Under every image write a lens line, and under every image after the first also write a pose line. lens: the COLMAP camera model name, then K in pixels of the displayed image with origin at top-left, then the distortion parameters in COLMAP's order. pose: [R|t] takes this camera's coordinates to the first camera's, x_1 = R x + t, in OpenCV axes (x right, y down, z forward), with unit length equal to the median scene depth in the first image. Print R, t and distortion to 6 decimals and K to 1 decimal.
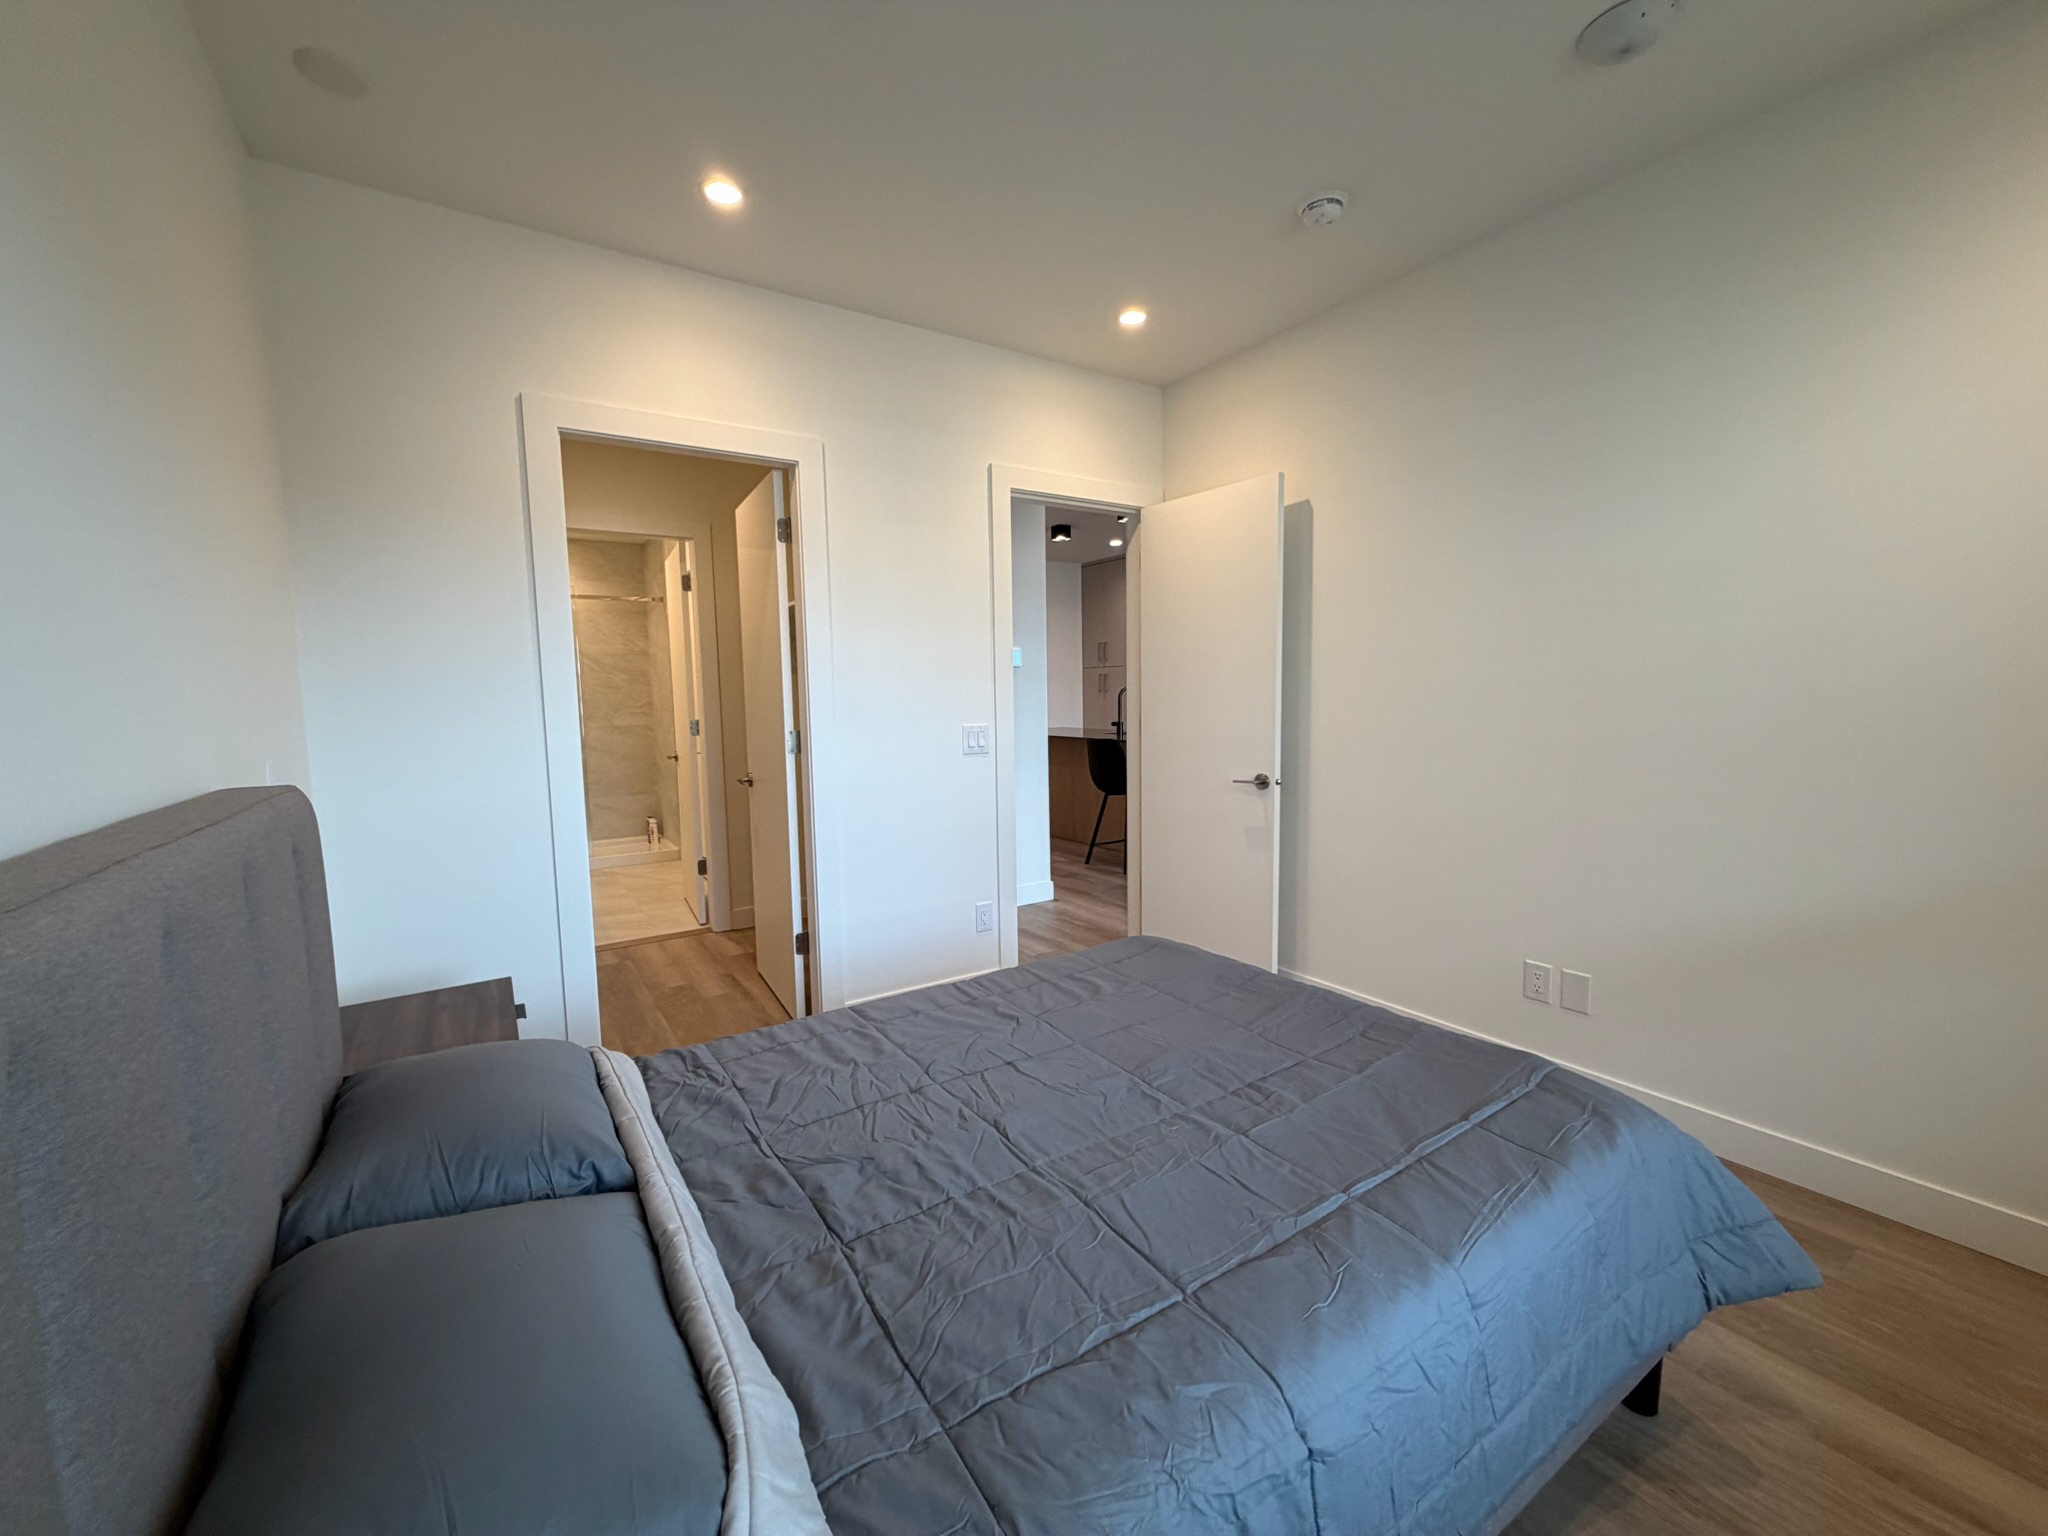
lens RADIAL K [[814.9, 0, 1023.4], [0, 814.9, 755.8], [0, 0, 1]] dist [0.002661, -0.000329]
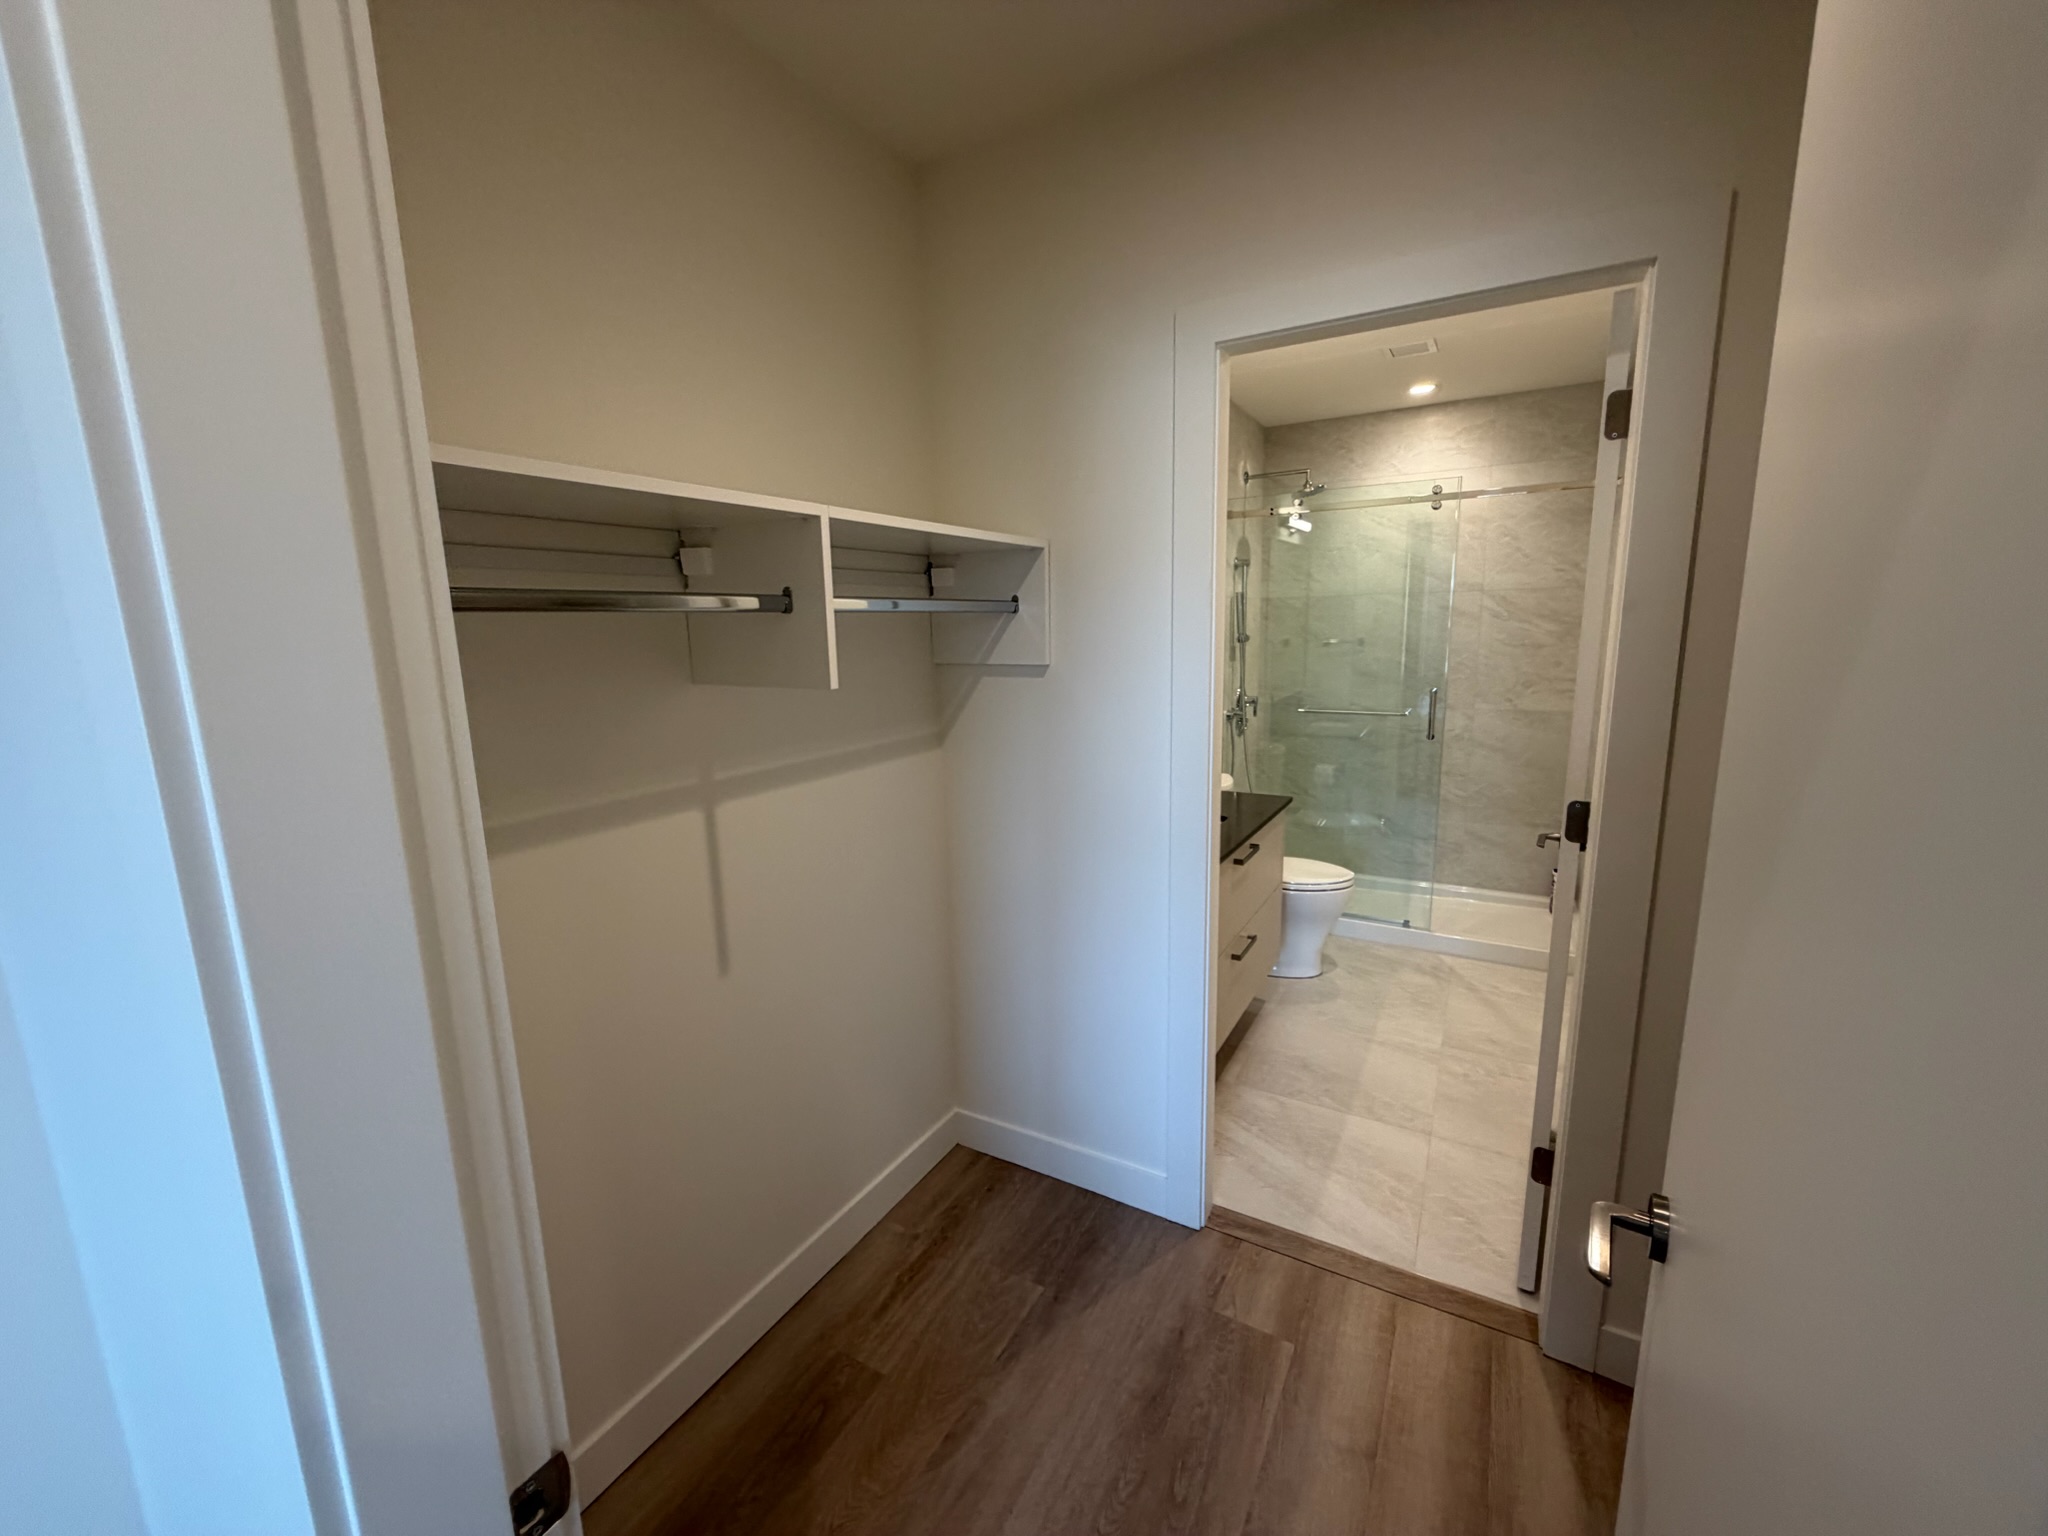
lens RADIAL K [[814.9, 0, 1009.1], [0, 814.9, 762.8], [0, 0, 1]] dist [0.002661, -0.000329]
pose [[0.428712, 0.165228, -0.888204, -0.136279], [-0.055291, 0.986089, 0.156750, -0.080028], [0.901748, -0.018091, 0.431884, 0.445116]]
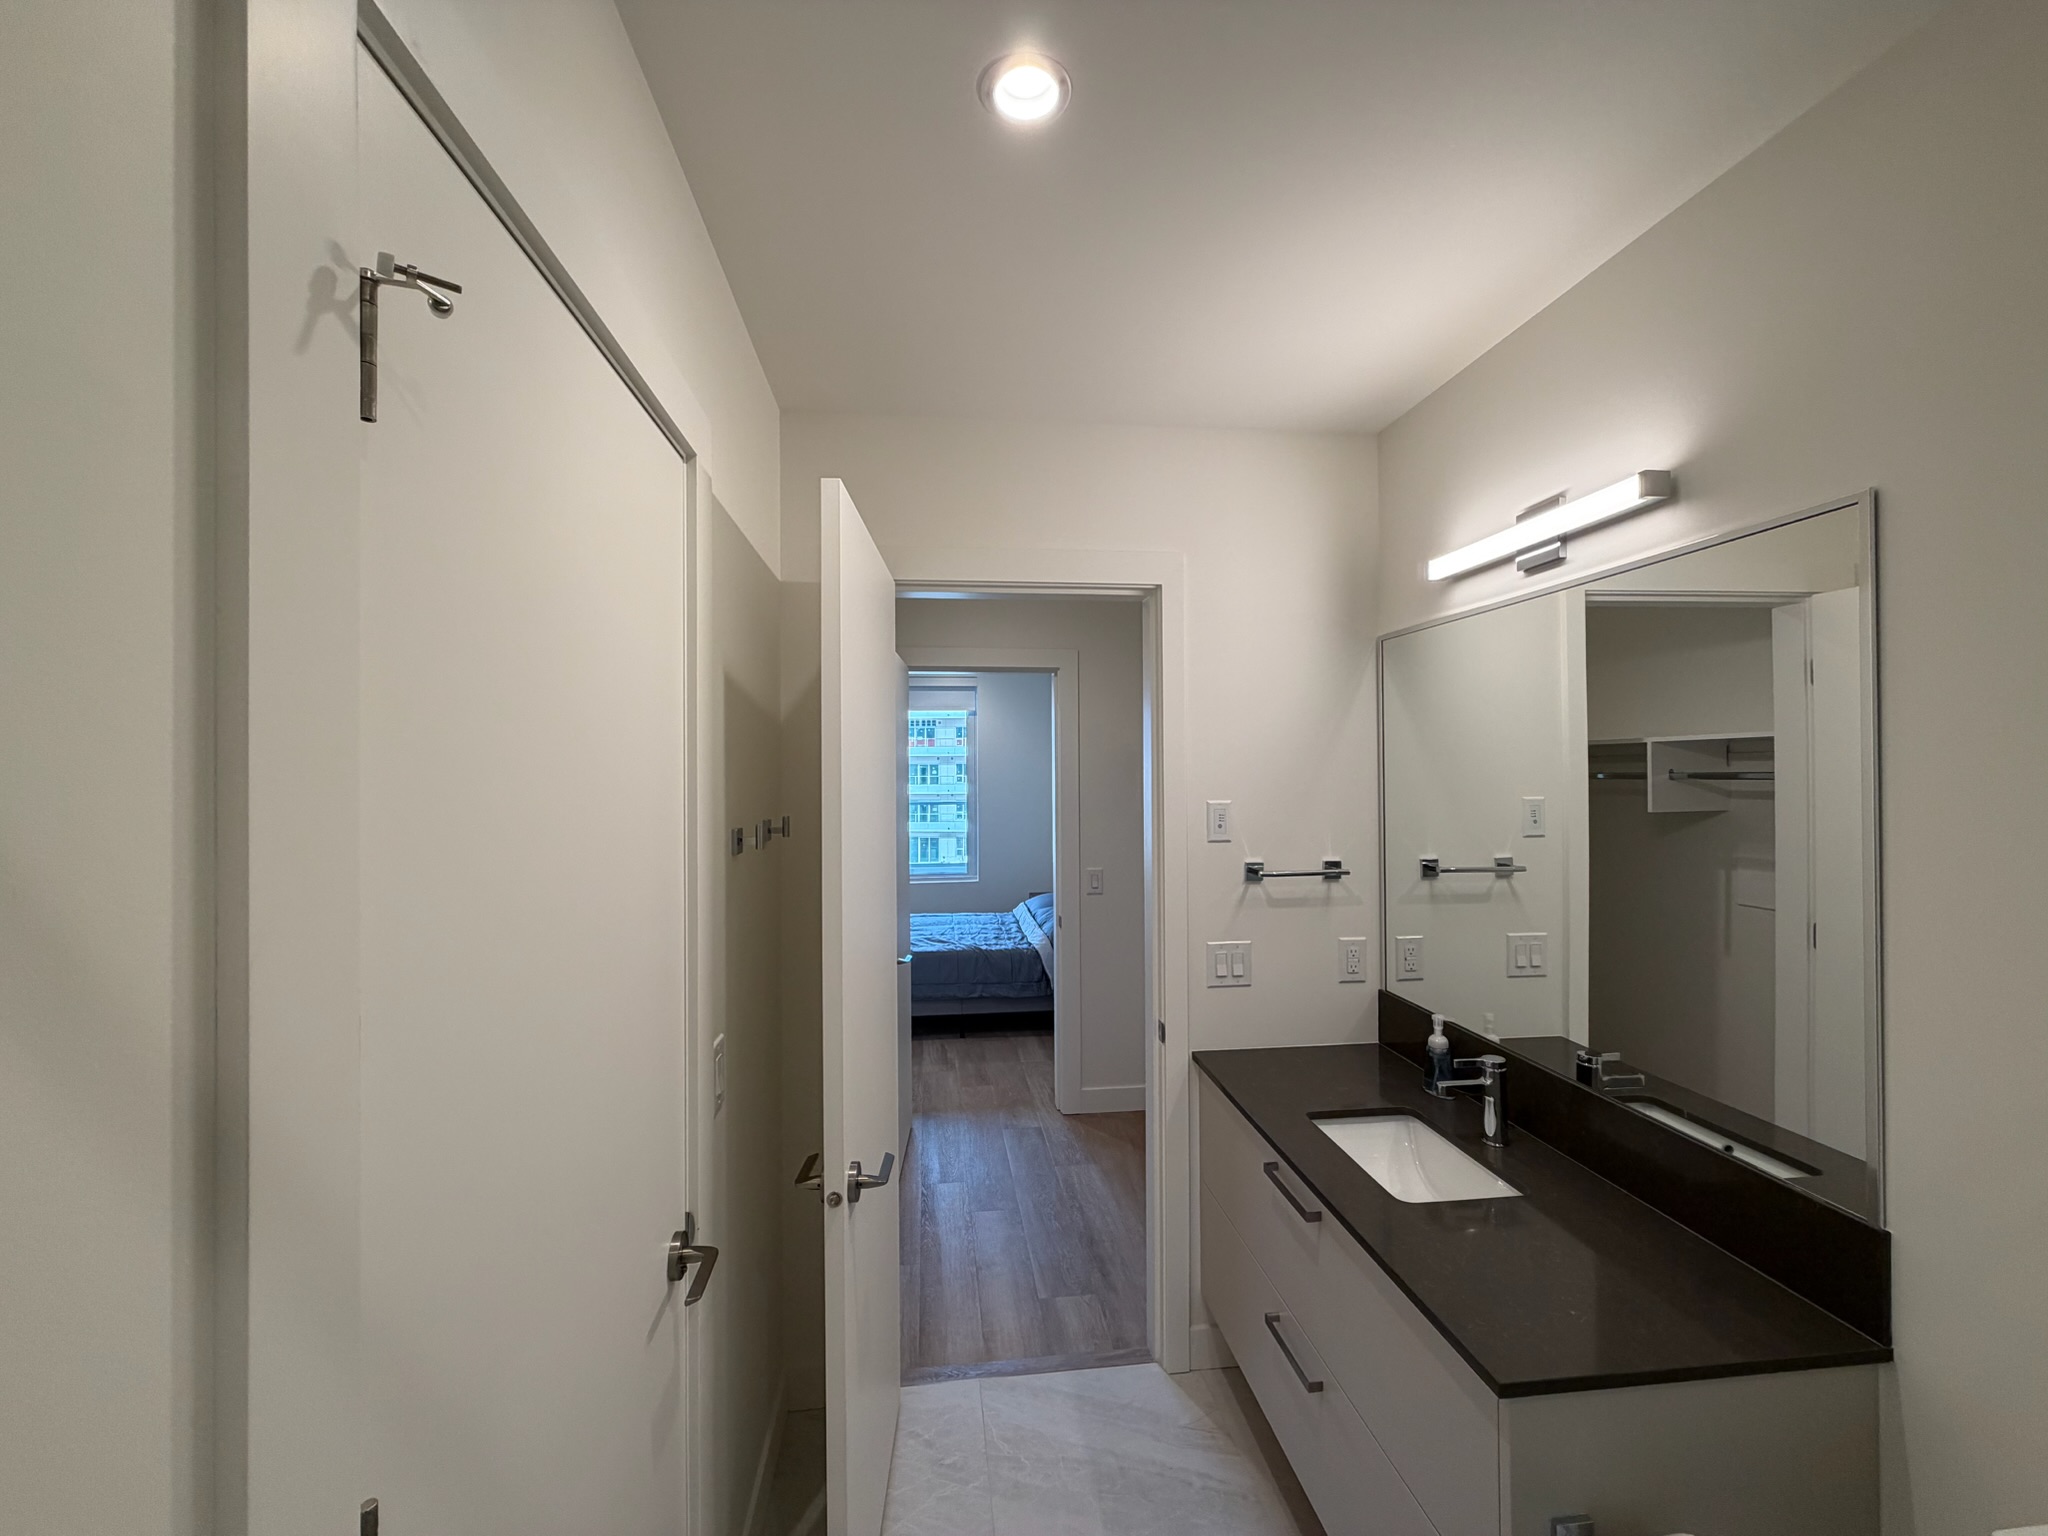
lens RADIAL K [[814.9, 0, 1016.4], [0, 814.9, 768.8], [0, 0, 1]] dist [0.002661, -0.000329]
pose [[-0.886690, 0.026887, 0.461583, -0.510537], [0.063348, 0.995958, 0.063677, -0.130044], [-0.458005, 0.085702, -0.884809, 1.015733]]
